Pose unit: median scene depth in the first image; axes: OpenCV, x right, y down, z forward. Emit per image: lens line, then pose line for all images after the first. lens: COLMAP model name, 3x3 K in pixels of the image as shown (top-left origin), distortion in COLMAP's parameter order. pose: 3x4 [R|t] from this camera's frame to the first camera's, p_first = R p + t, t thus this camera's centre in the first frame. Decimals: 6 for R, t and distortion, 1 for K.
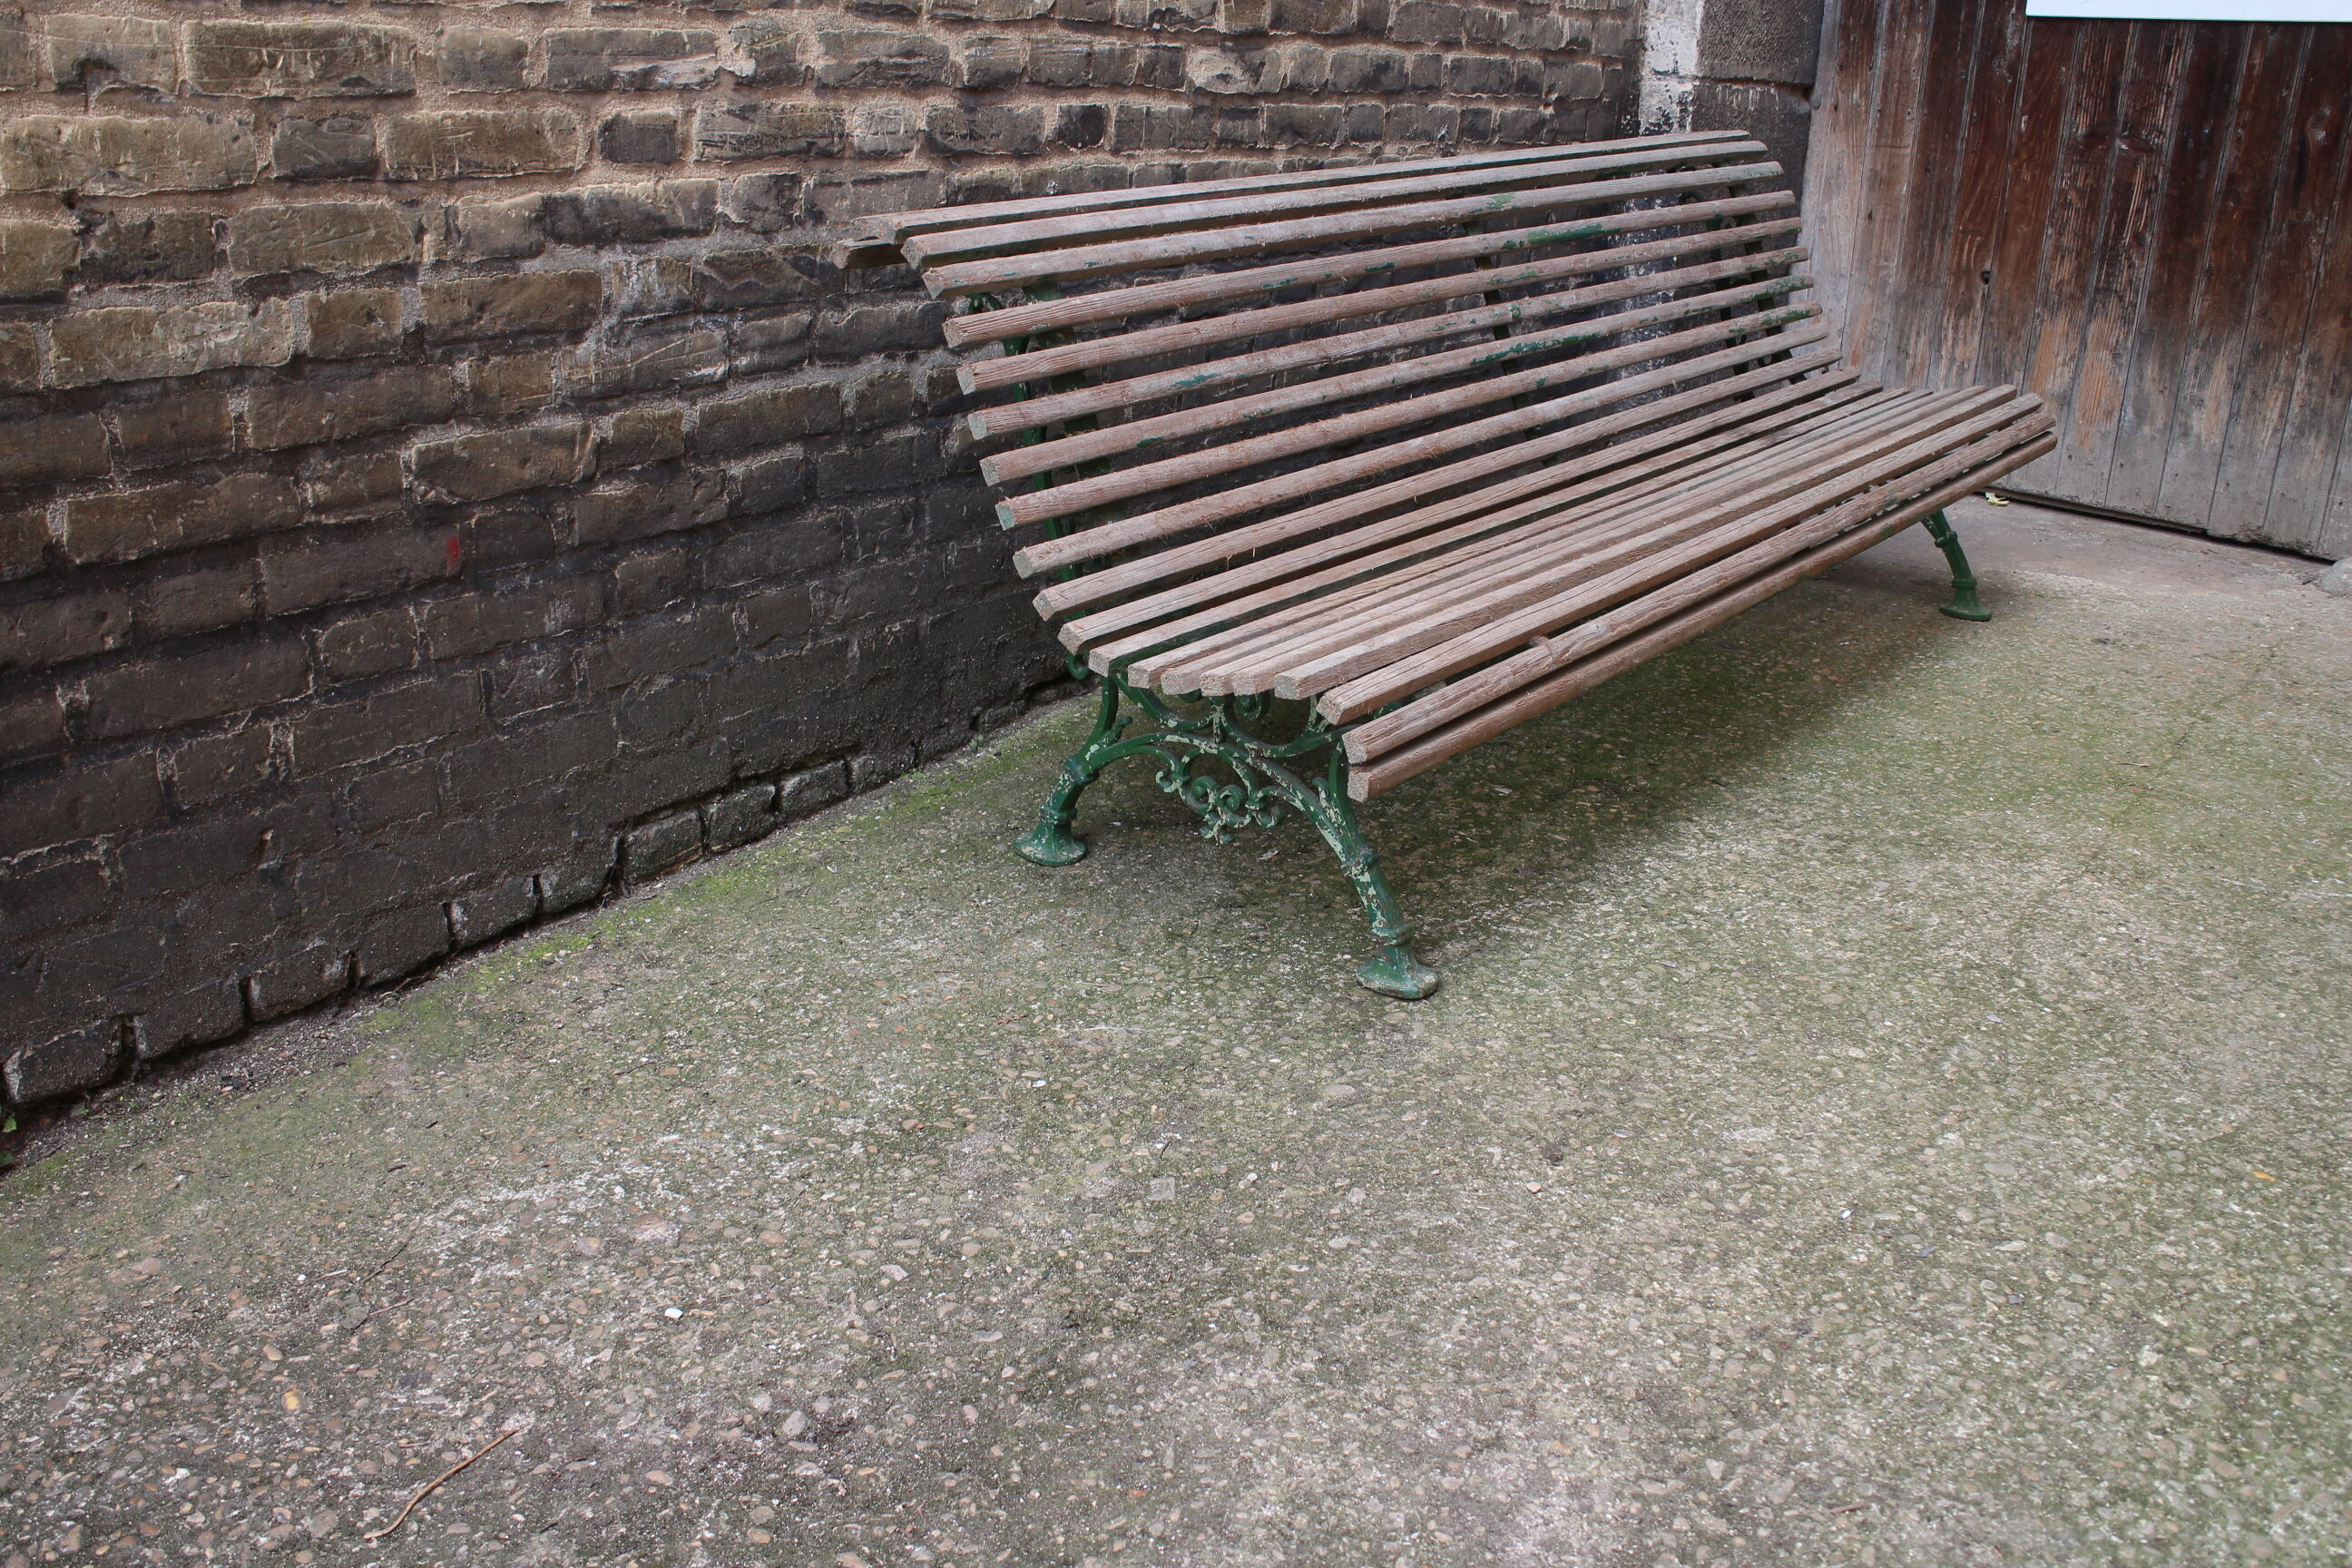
lens RADIAL K [[1934.5, 0, 1197.4], [0, 1934.5, 771.9], [0, 0, 1]] dist [-0.163220, 0.131320]
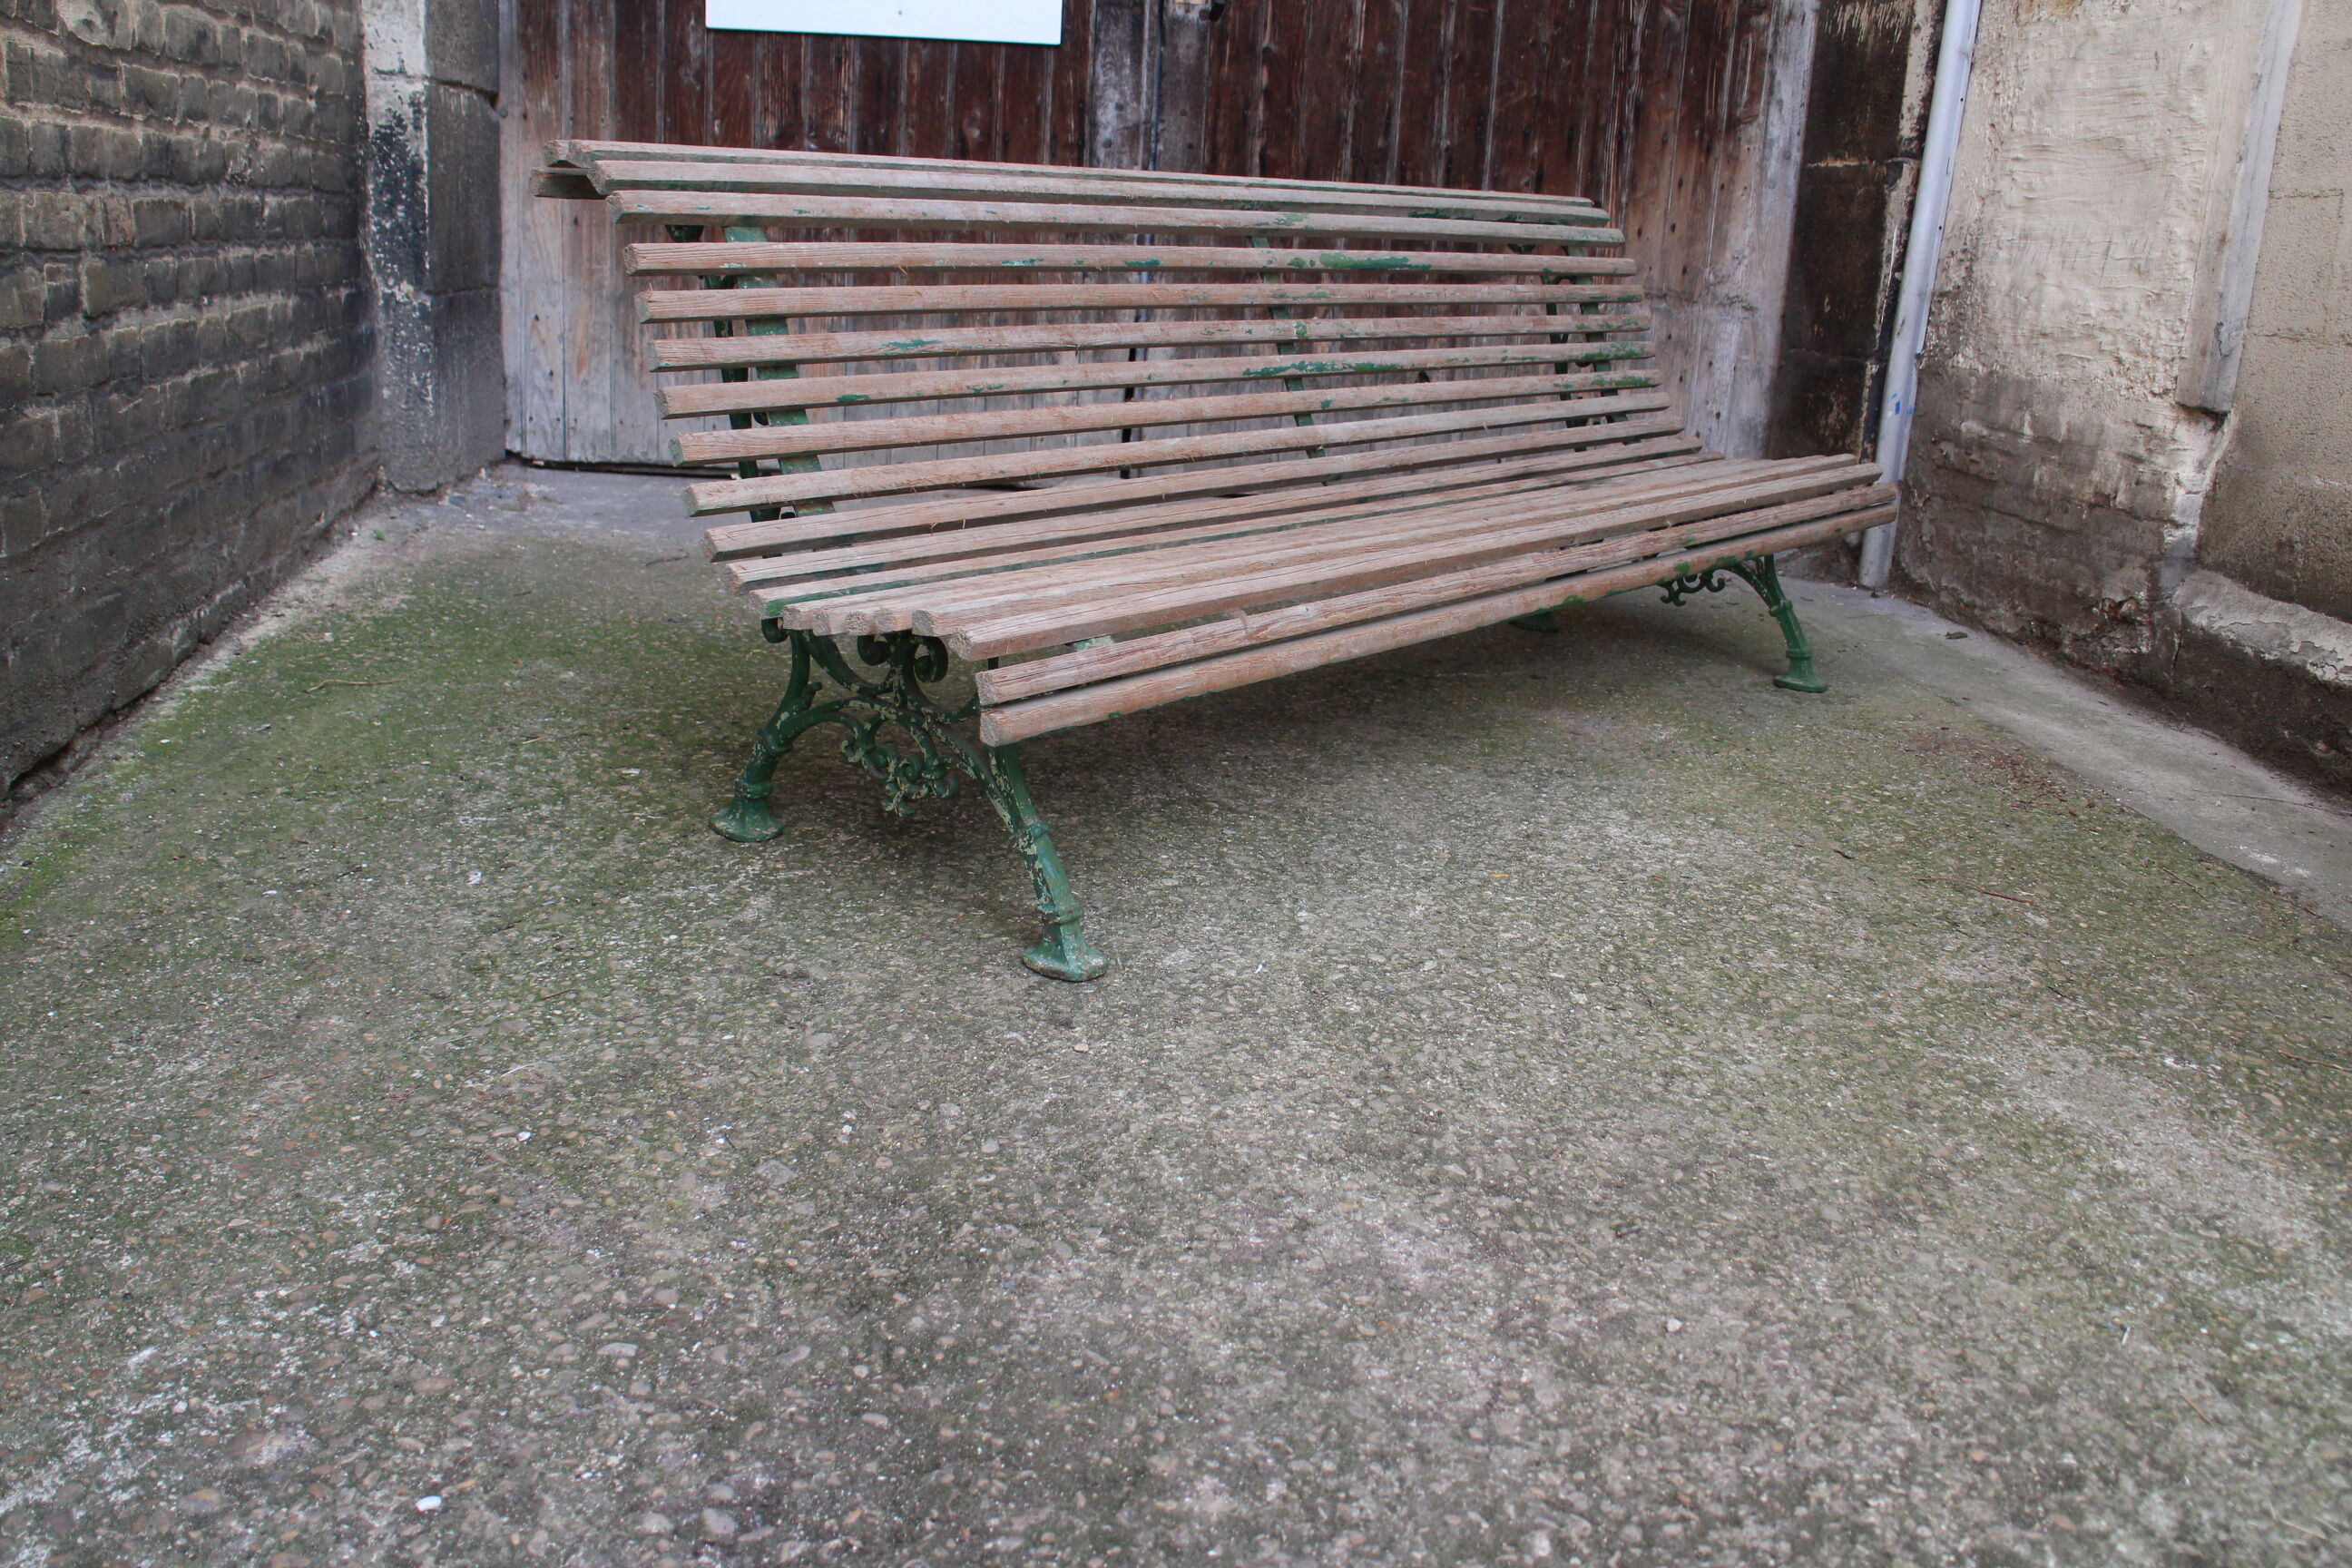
lens RADIAL K [[1925.6, 0, 1201.3], [0, 1925.6, 784.0], [0, 0, 1]] dist [-0.176765, 0.137427]
pose [[0.670316, -0.199937, 0.714634, -0.366519], [0.222631, 0.972842, 0.063352, 0.021857], [-0.707892, 0.116633, 0.696624, 0.167530]]
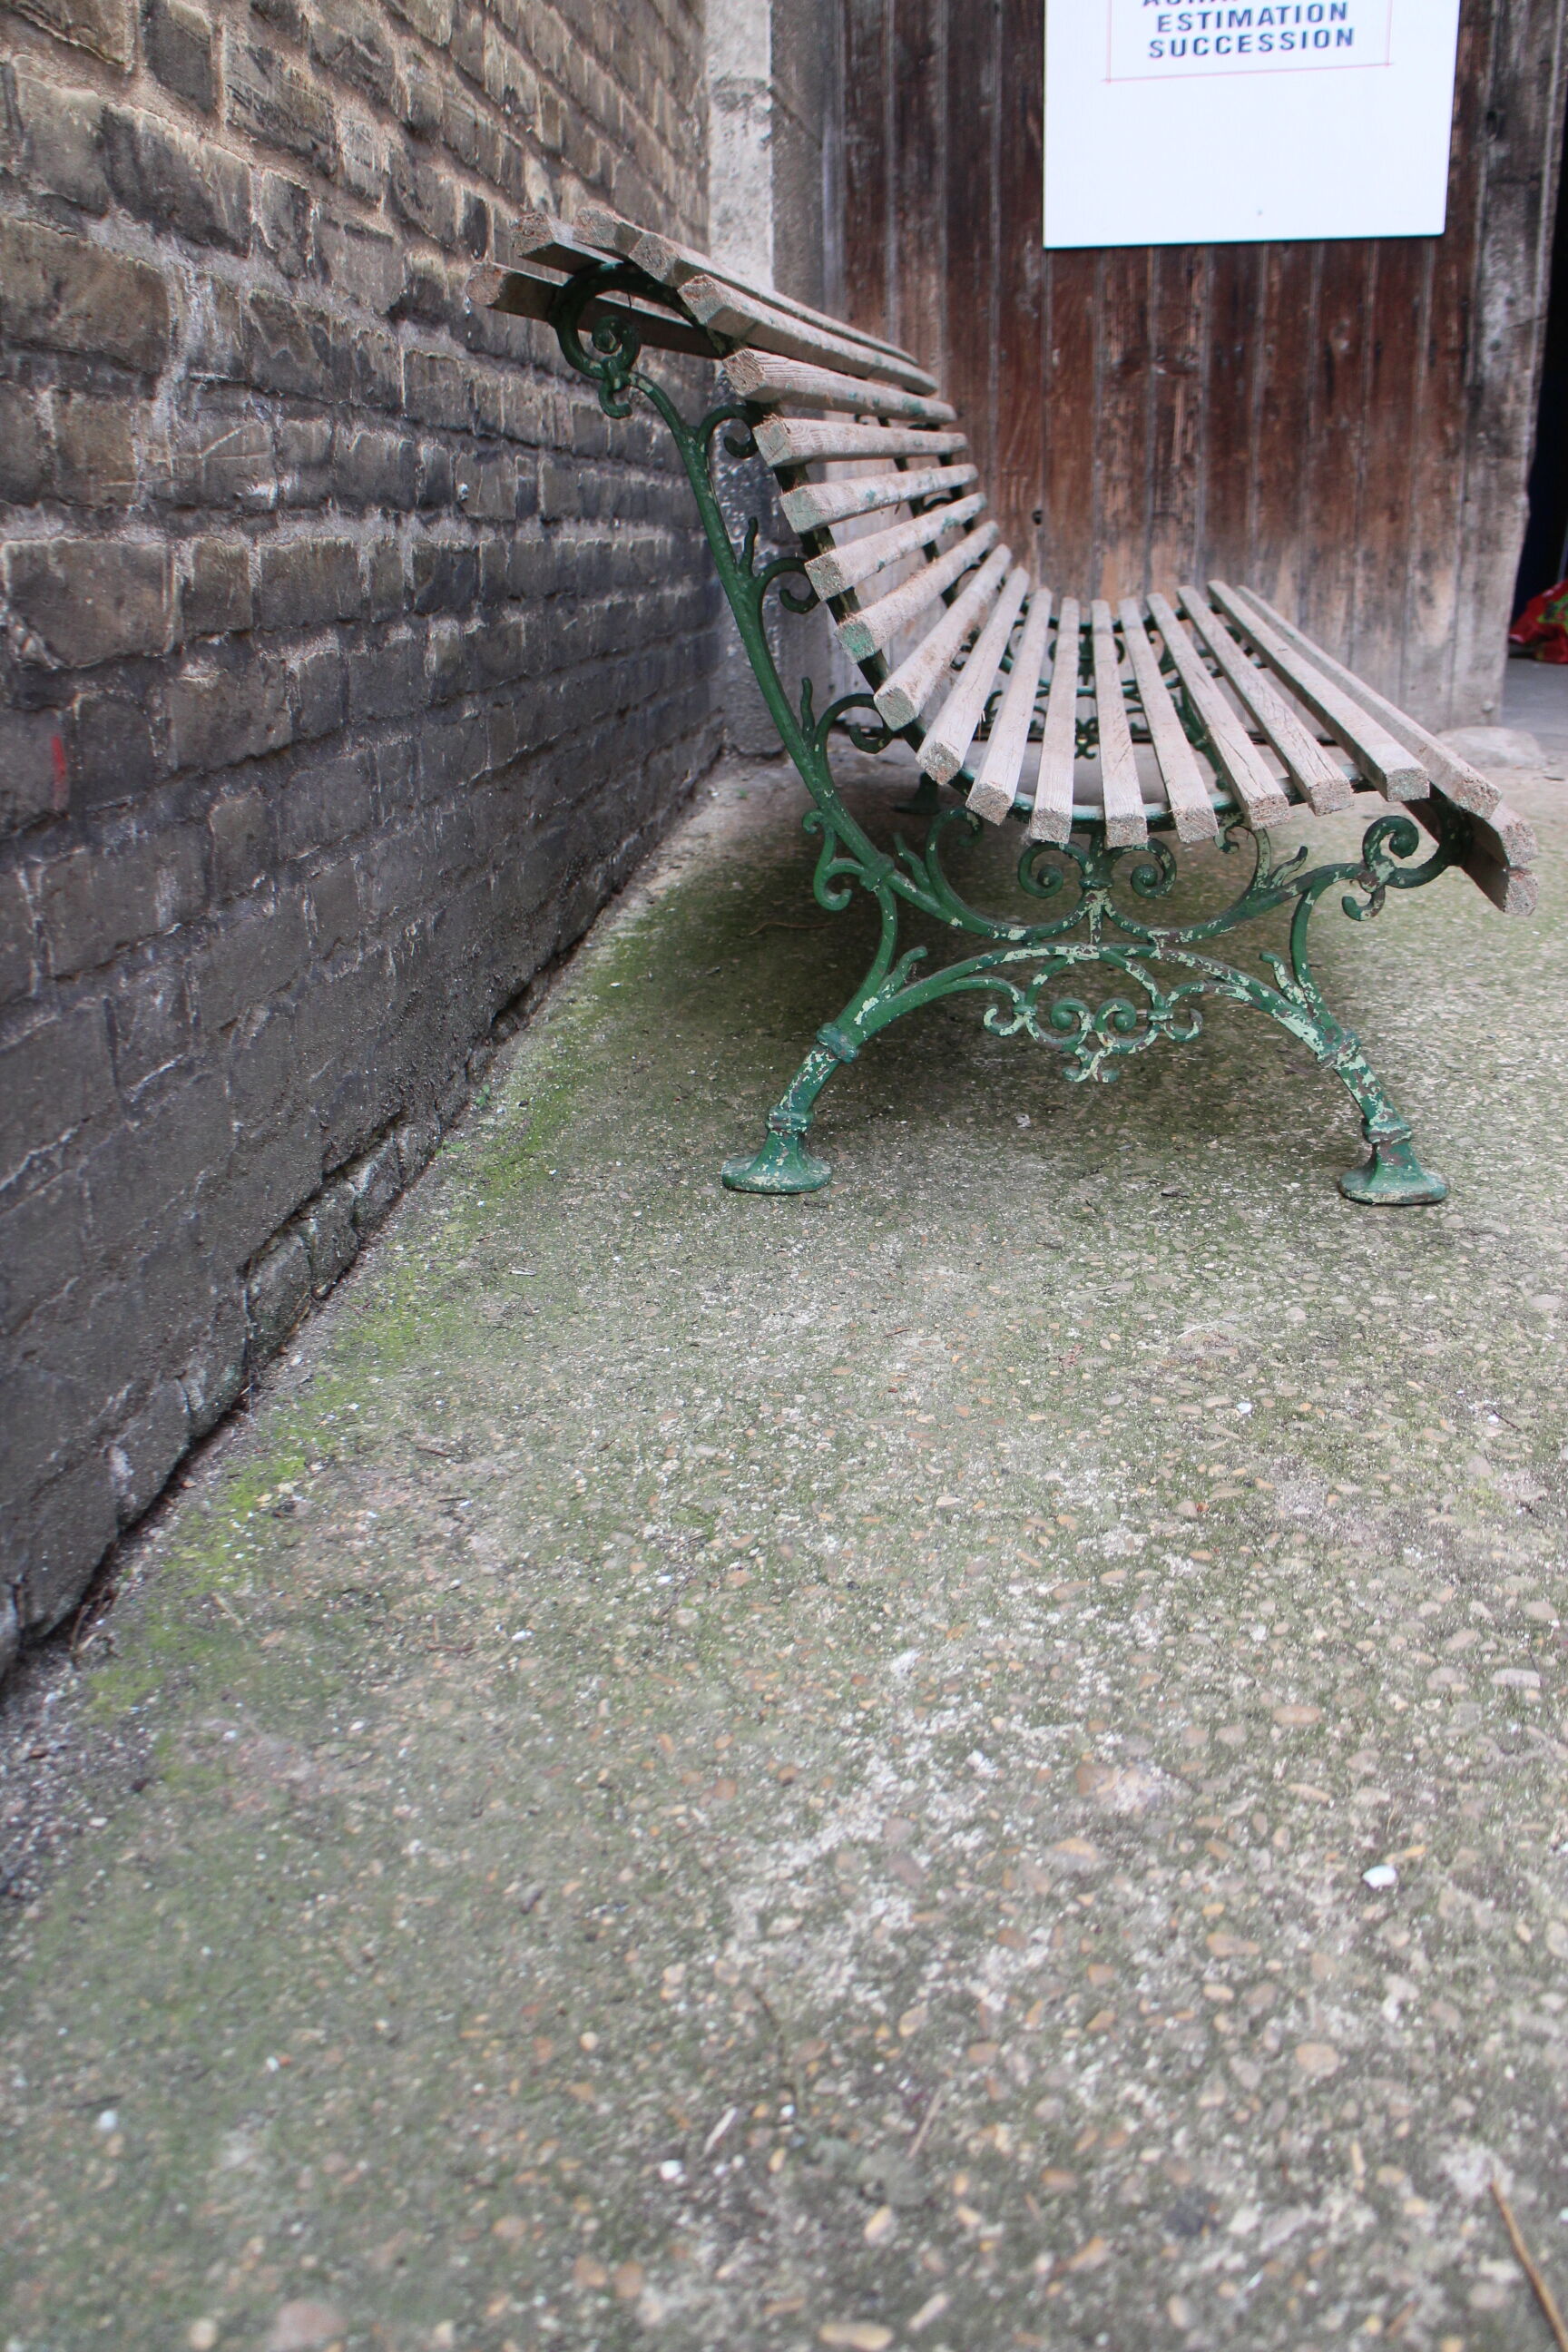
lens RADIAL K [[1934.5, 0, 803.8], [0, 1934.5, 1193.5], [0, 0, 1]] dist [-0.163220, 0.131320]
pose [[0.842071, -0.219415, 0.492721, -0.441225], [0.230334, 0.972316, 0.039339, 0.022083], [-0.487712, 0.080365, 0.869298, 0.403739]]
